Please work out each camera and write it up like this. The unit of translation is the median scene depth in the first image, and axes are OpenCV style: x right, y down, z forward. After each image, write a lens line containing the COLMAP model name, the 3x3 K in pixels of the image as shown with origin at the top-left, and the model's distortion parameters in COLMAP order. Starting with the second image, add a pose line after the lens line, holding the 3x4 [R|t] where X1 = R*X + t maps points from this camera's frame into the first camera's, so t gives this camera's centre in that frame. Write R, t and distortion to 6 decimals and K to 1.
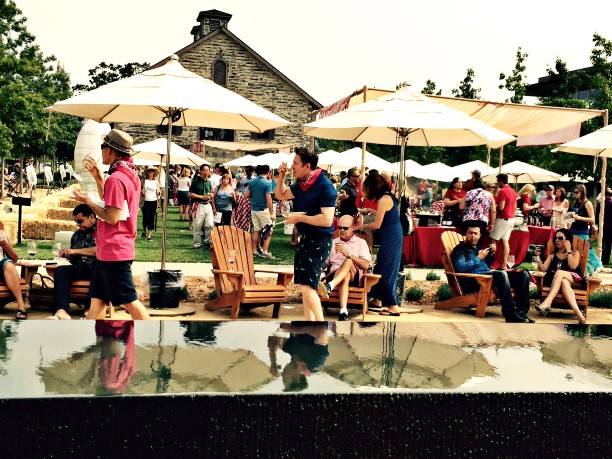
lens RADIAL K [[802.4, 0, 306.0], [0, 802.4, 229.6], [0, 0, 1]] dist [0.005026, 0.000000]
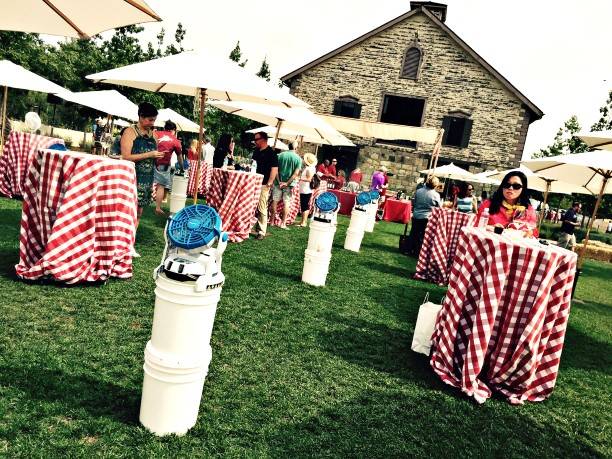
lens RADIAL K [[522.3, 0, 305.7], [0, 522.3, 228.8], [0, 0, 1]] dist [0.001865, -0.002160]
pose [[0.912686, 0.142922, -0.382855, 0.024390], [-0.121242, 0.989369, 0.080308, -0.054082], [0.390263, -0.026878, 0.920311, 0.446877]]
